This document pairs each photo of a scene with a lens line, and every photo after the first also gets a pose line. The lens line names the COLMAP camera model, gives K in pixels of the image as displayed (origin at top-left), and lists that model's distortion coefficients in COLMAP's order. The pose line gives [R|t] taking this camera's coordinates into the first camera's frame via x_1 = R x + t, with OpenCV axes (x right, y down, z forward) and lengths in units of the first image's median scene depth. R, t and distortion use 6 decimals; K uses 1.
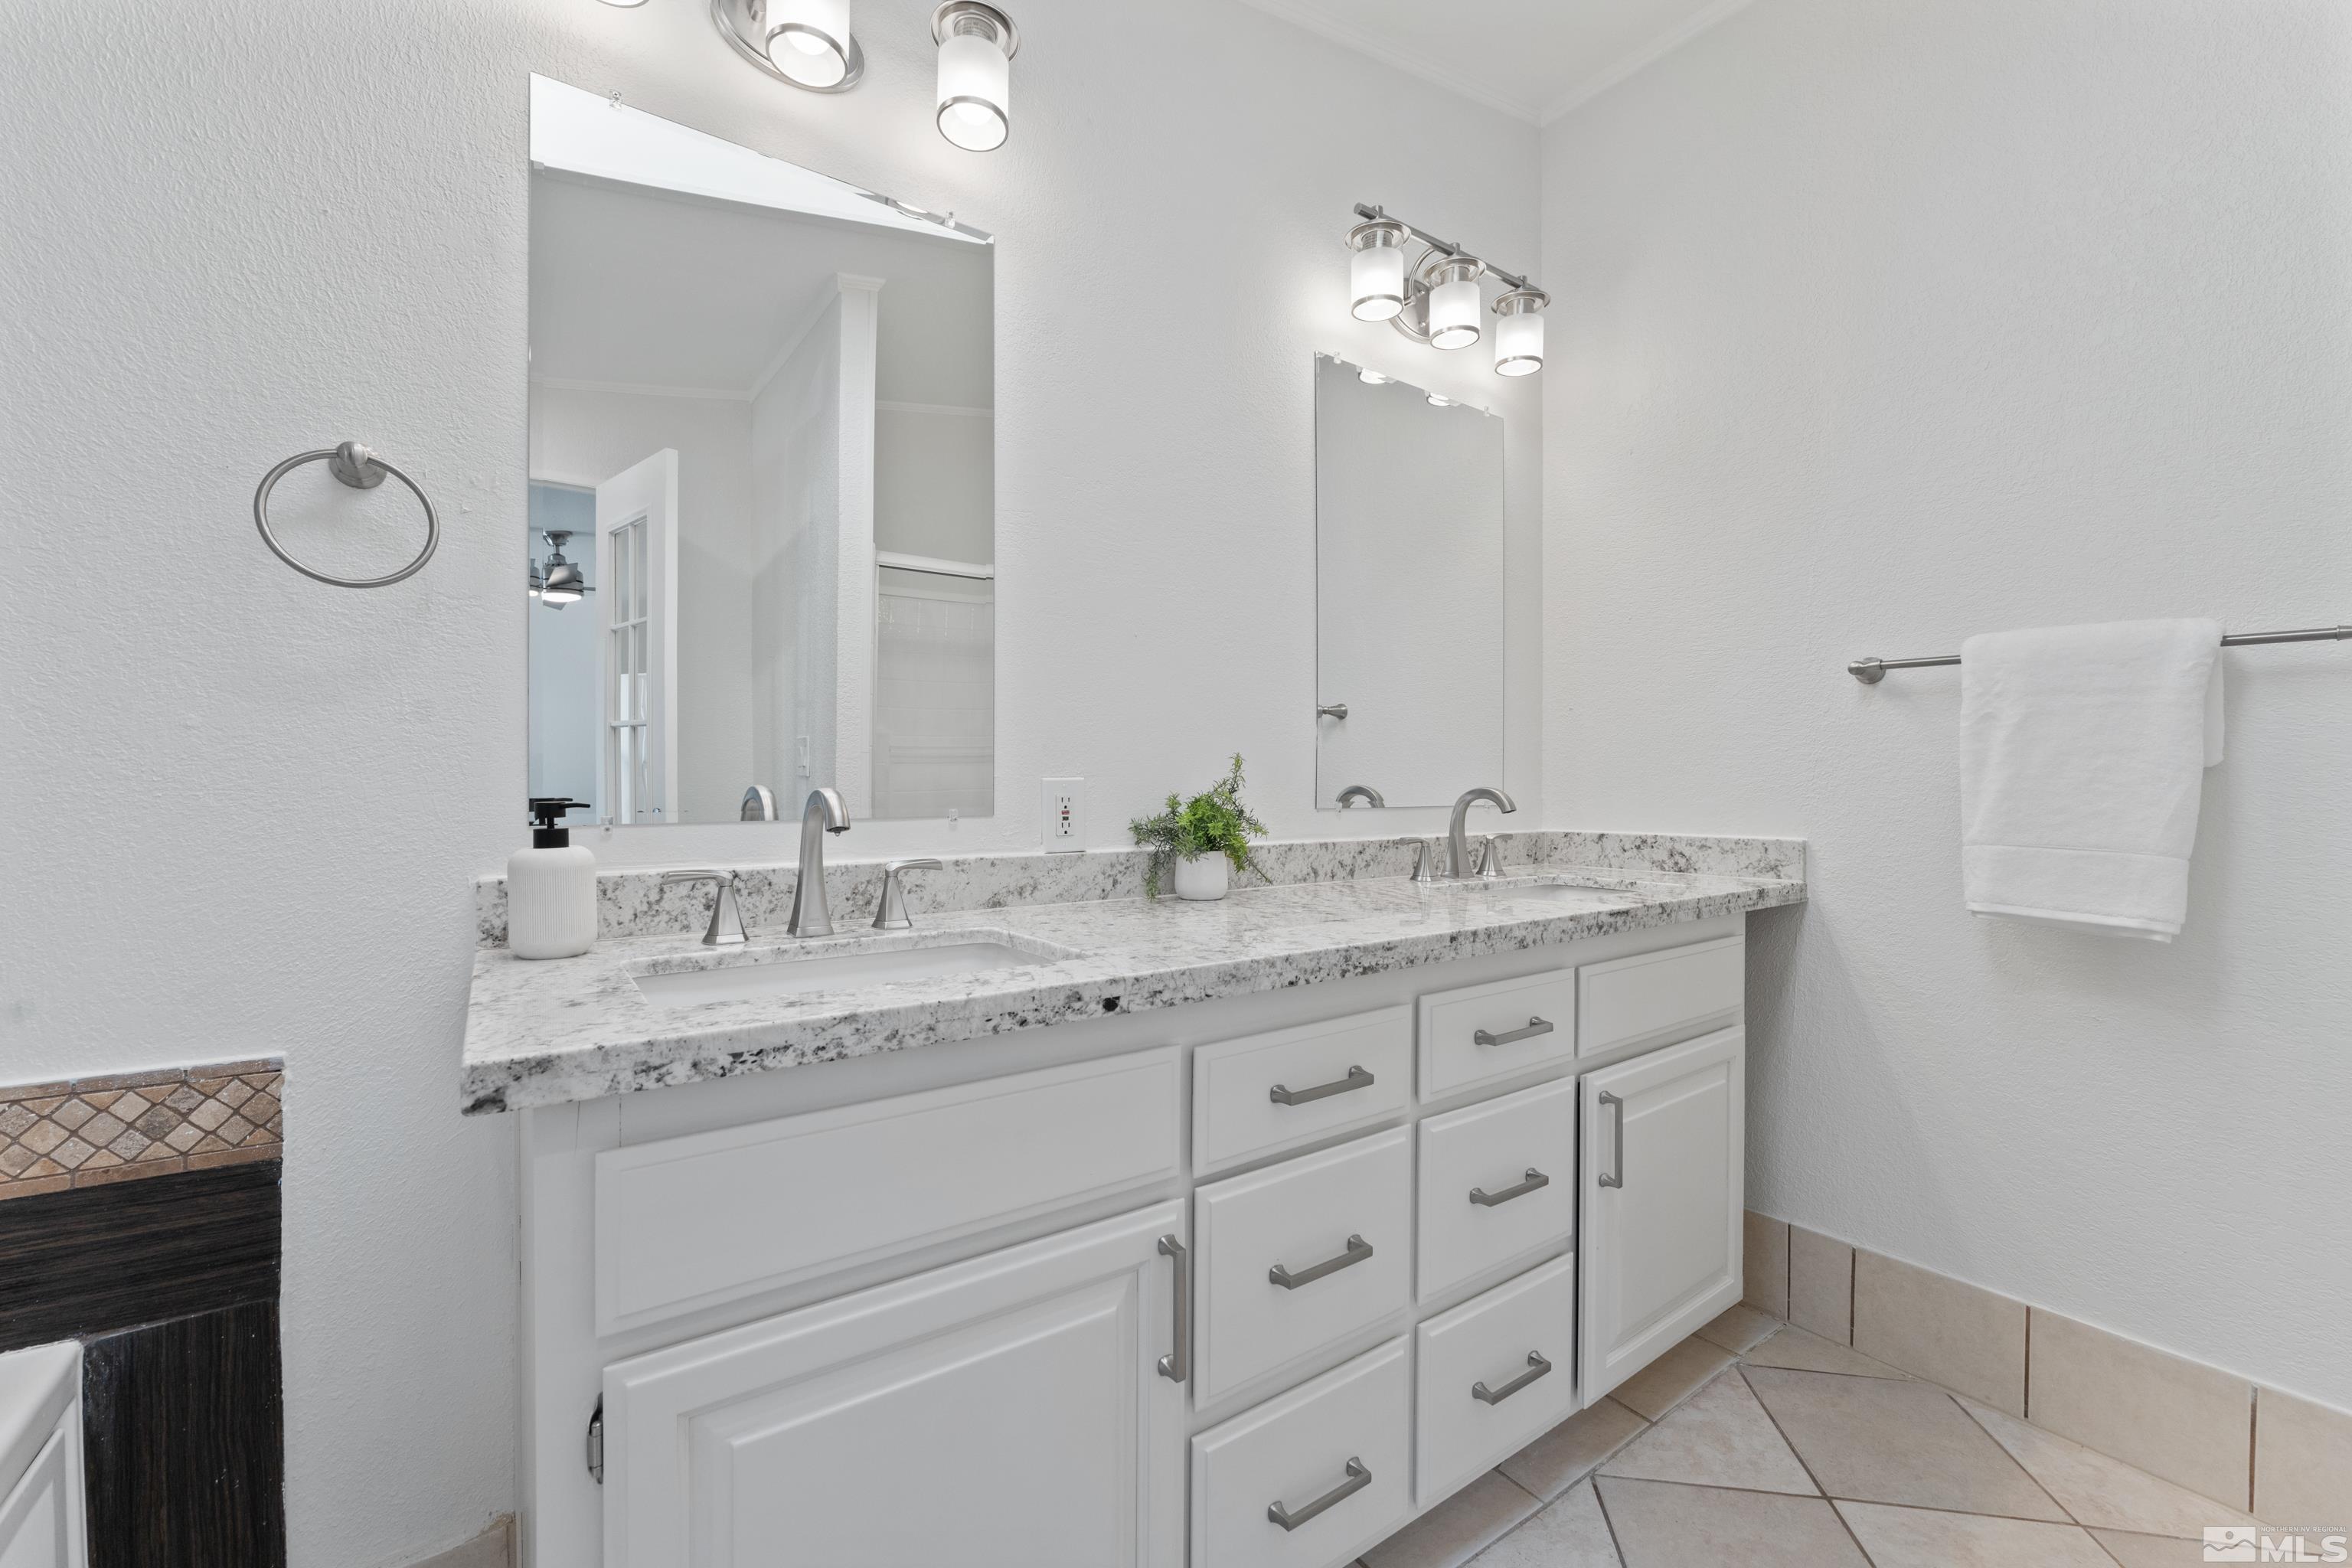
lens RADIAL K [[964.7, 0, 1176.0], [0, 964.7, 784.0], [0, 0, 1]] dist [-0.010378, -0.000006]
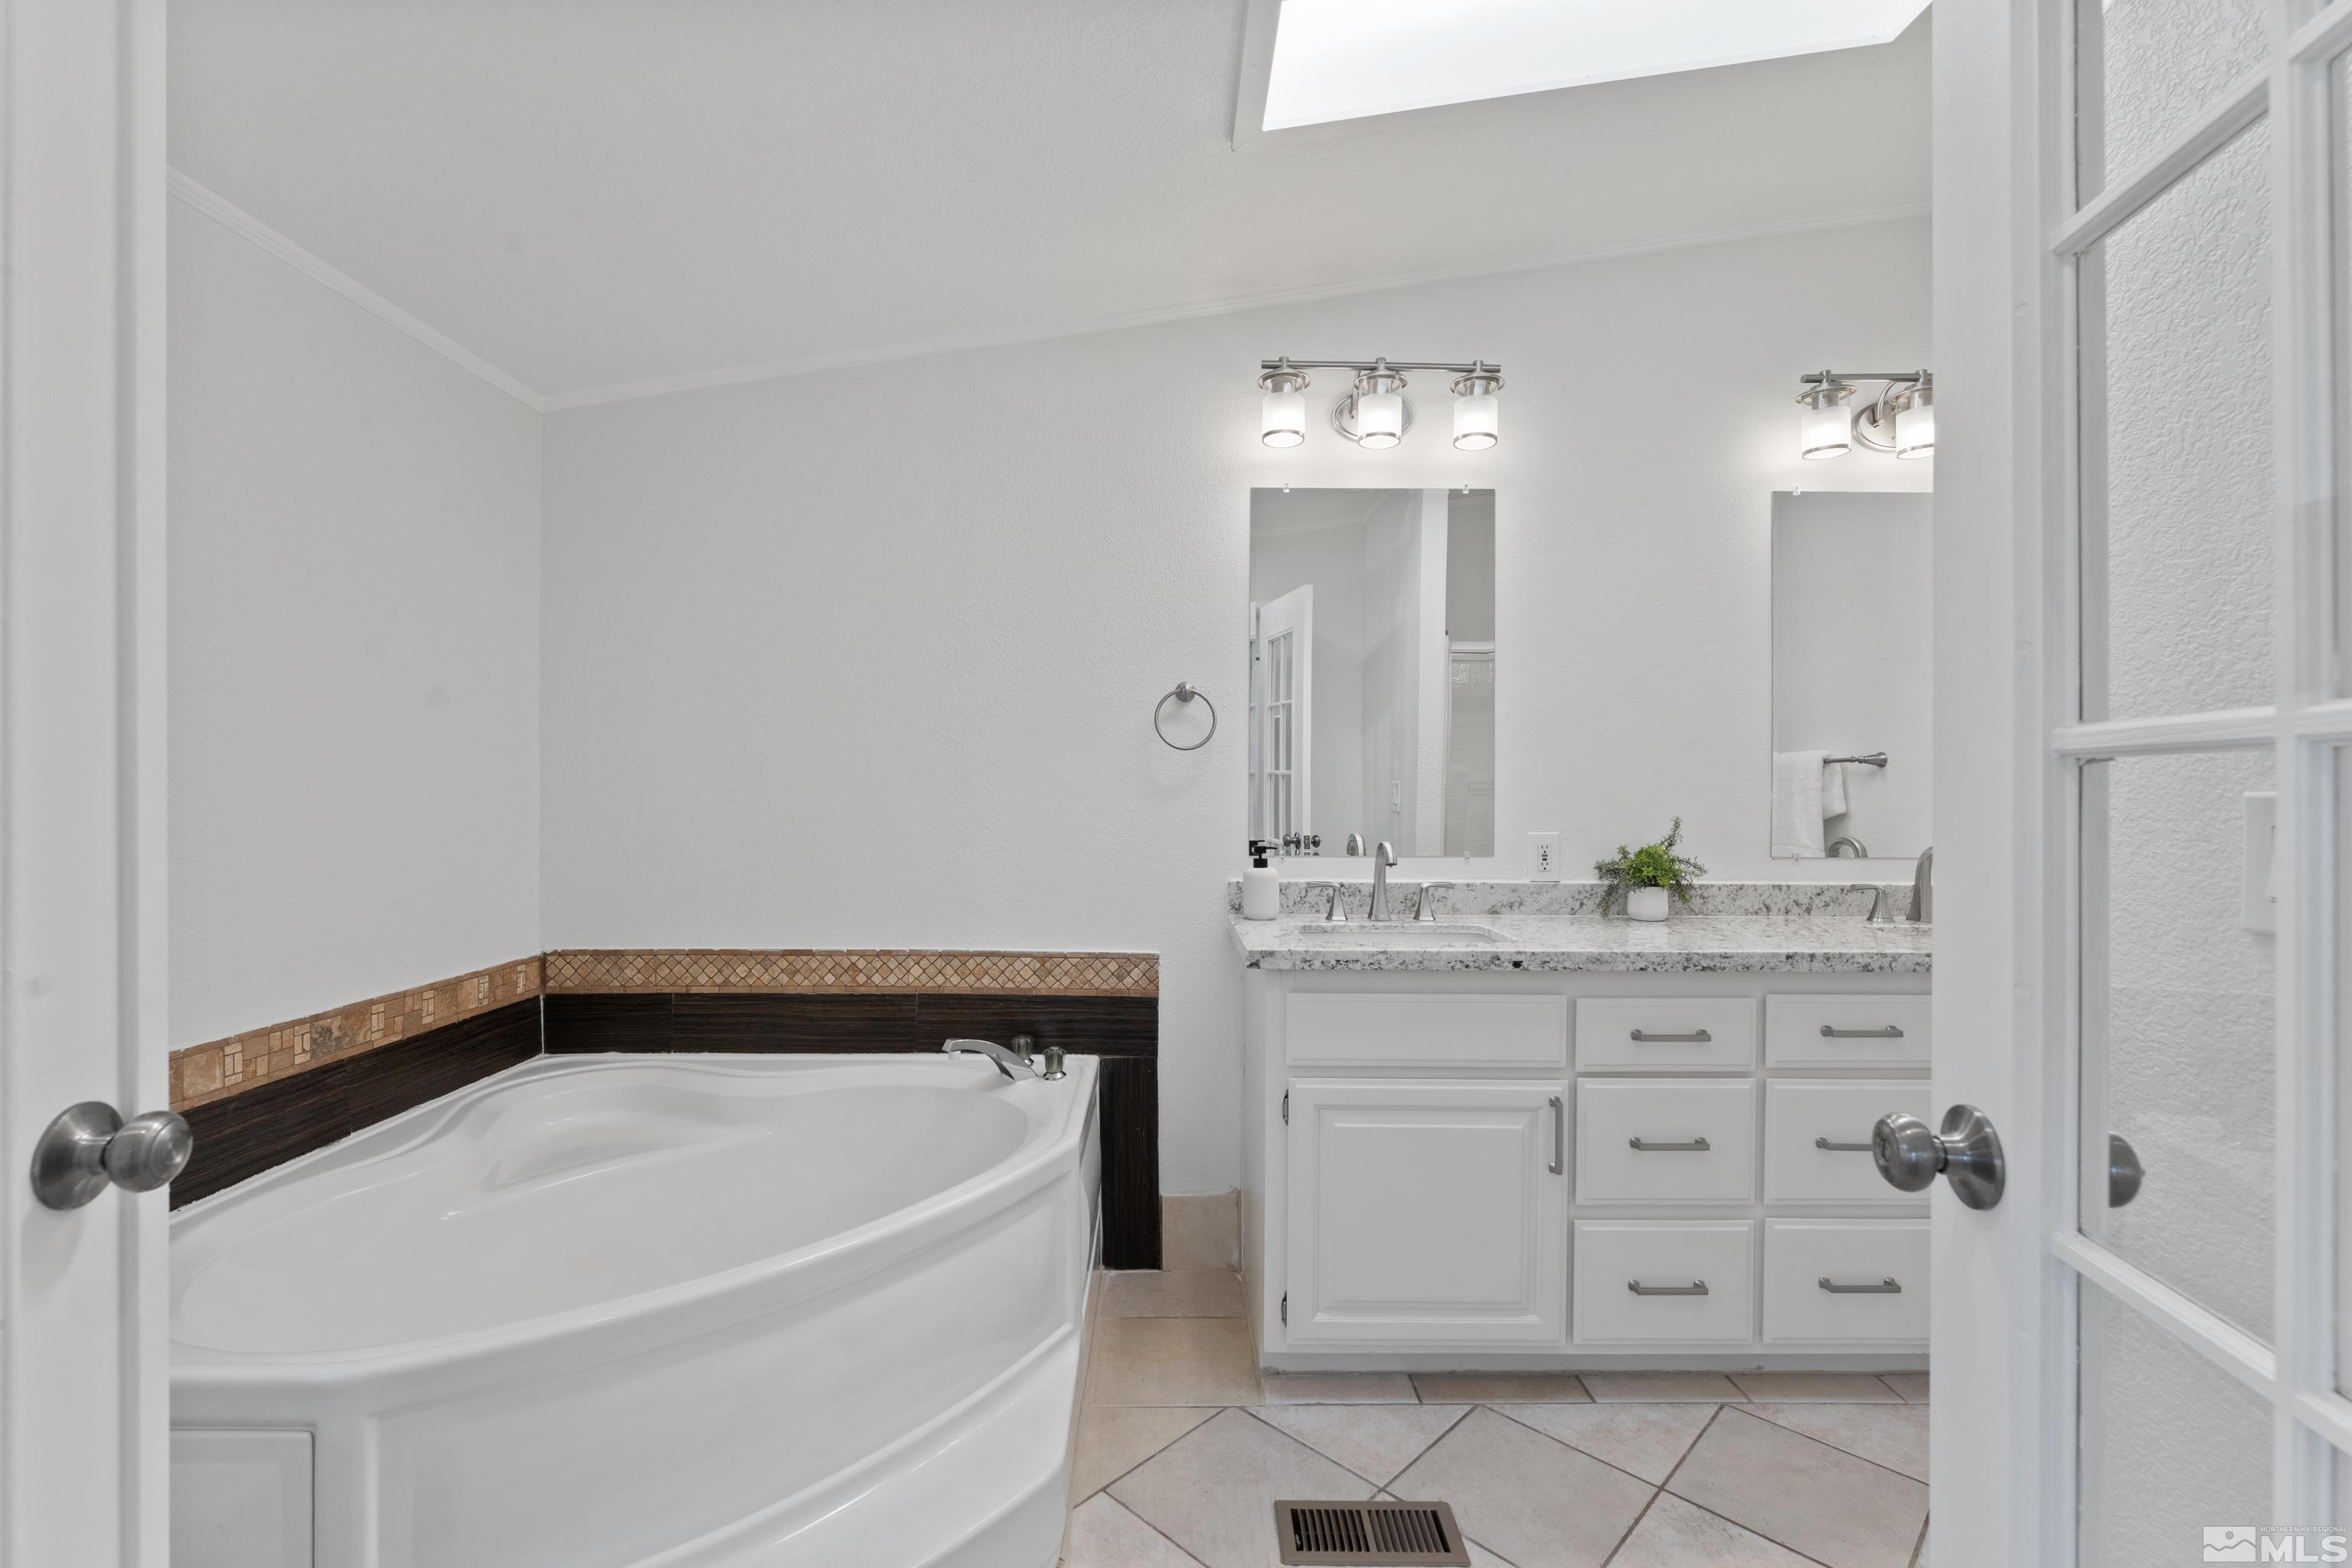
lens RADIAL K [[1010.2, 0, 1176.0], [0, 1010.2, 784.0], [0, 0, 1]] dist [0.002202, 0.000107]
pose [[0.821814, 0.001371, -0.569754, 0.353539], [-0.005052, 0.999975, -0.004880, -0.081179], [0.569733, 0.006889, 0.821801, -0.713884]]
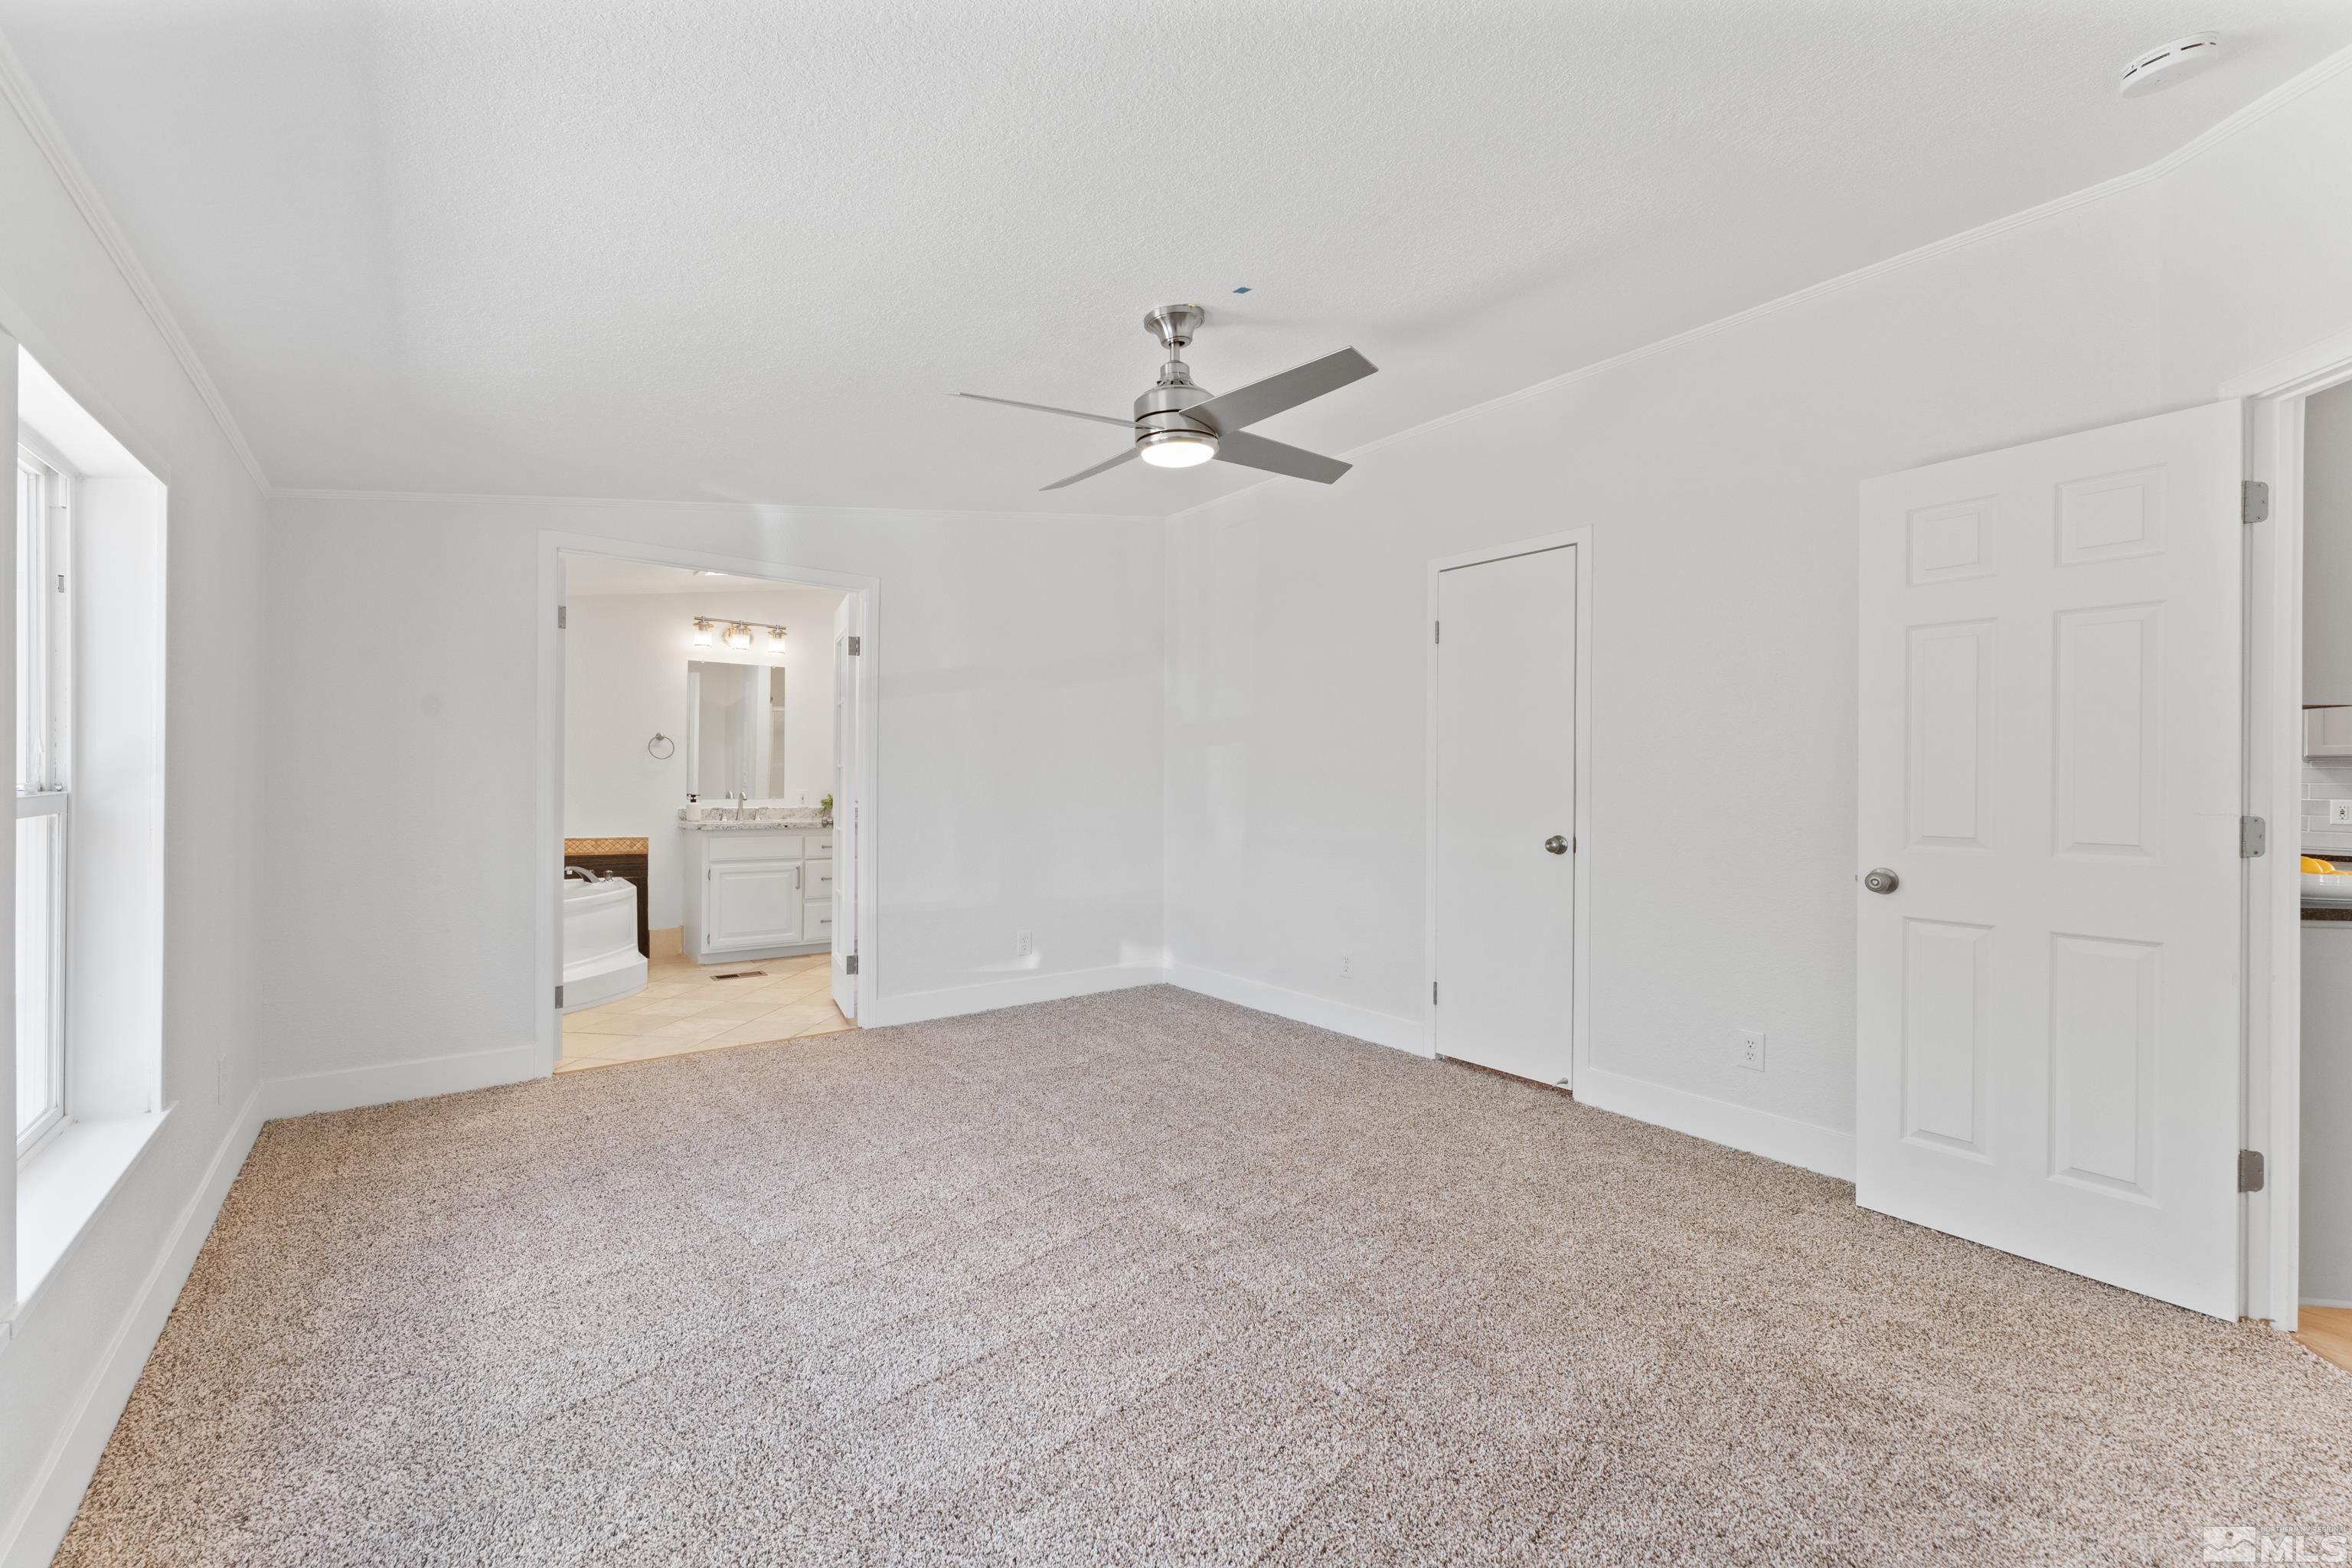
lens RADIAL K [[938.1, 0, 1173.2], [0, 938.1, 777.1], [0, 0, 1]] dist [0.000191, 0.000117]
pose [[0.998926, 0.004418, 0.046114, 1.506248], [-0.004275, 0.999986, -0.003210, -0.061672], [-0.046127, 0.003009, 0.998931, -3.644834]]
